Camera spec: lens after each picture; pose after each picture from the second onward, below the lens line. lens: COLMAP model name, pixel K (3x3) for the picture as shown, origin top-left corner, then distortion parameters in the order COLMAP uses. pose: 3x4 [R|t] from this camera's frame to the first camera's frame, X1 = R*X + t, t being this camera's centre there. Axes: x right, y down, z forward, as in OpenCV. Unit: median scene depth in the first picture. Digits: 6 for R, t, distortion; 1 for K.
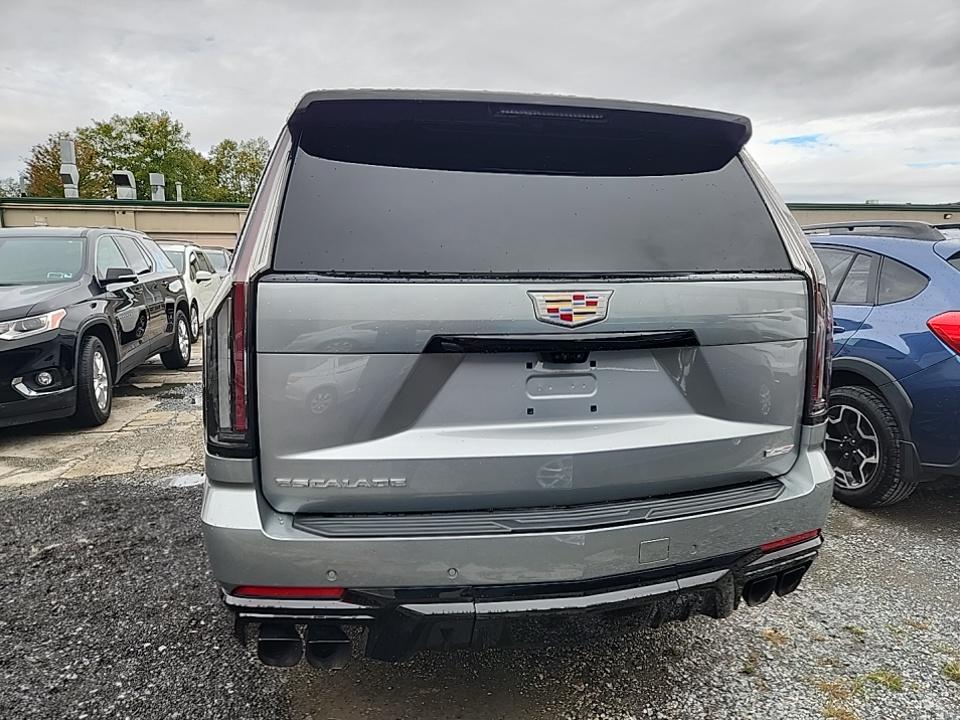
lens RADIAL K [[650.4, 0, 473.2], [0, 650.4, 368.7], [0, 0, 1]] dist [0.077055, -0.073278]
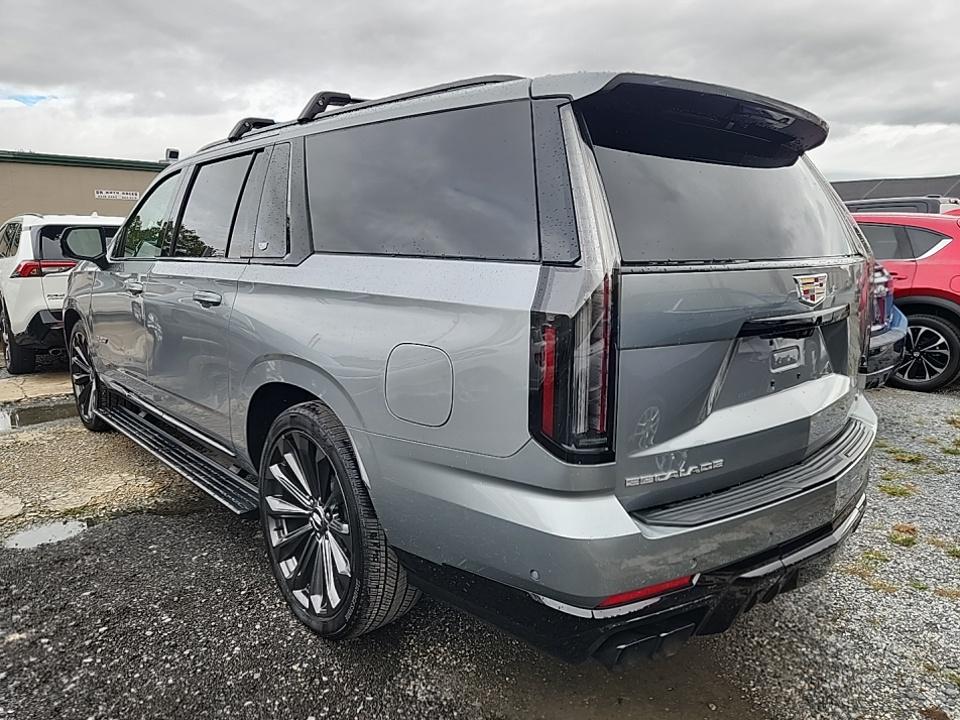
lens RADIAL K [[650.4, 0, 473.2], [0, 650.4, 368.7], [0, 0, 1]] dist [0.077055, -0.073278]
pose [[0.896109, -0.091736, 0.434251, -0.894789], [0.074286, 0.995605, 0.057029, -0.064901], [-0.437574, -0.018846, 0.898985, 0.229061]]
